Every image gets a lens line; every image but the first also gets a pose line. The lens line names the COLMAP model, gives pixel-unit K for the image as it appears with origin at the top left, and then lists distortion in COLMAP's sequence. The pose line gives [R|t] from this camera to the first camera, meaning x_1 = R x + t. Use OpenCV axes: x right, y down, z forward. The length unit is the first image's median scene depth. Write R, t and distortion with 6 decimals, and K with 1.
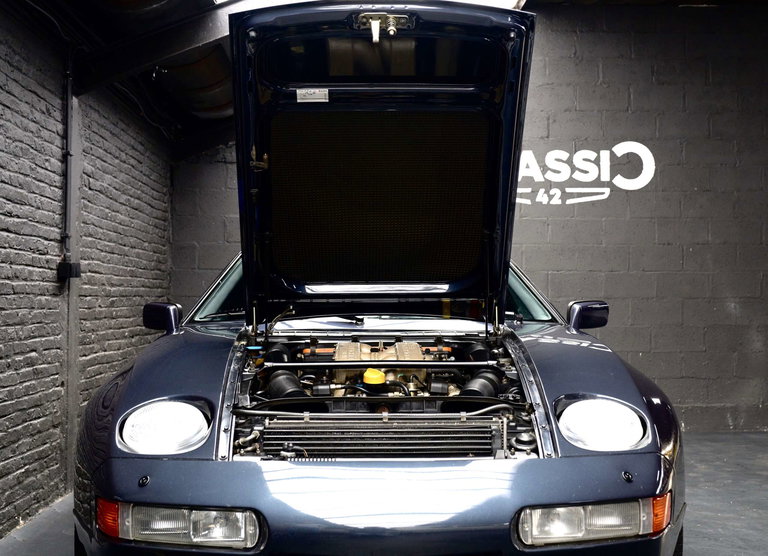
lens RADIAL K [[1000.3, 0, 384.0], [0, 1000.3, 278.0], [0, 0, 1]] dist [-0.010210, -0.016874]
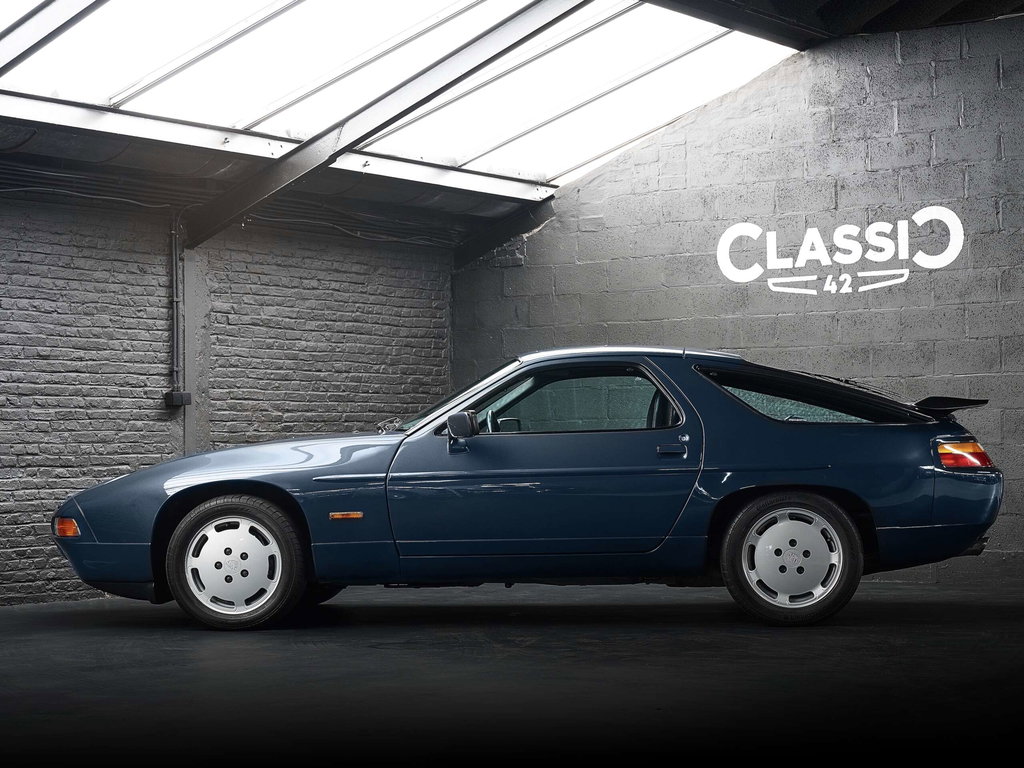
lens RADIAL K [[2249.6, 0, 512.0], [0, 2249.6, 384.0], [0, 0, 1]] dist [-0.012768, -0.110254]
pose [[0.811026, -0.032702, -0.584096, 0.988620], [0.029028, 0.999456, -0.015651, 0.017589], [0.584290, -0.004261, 0.811534, -0.588302]]
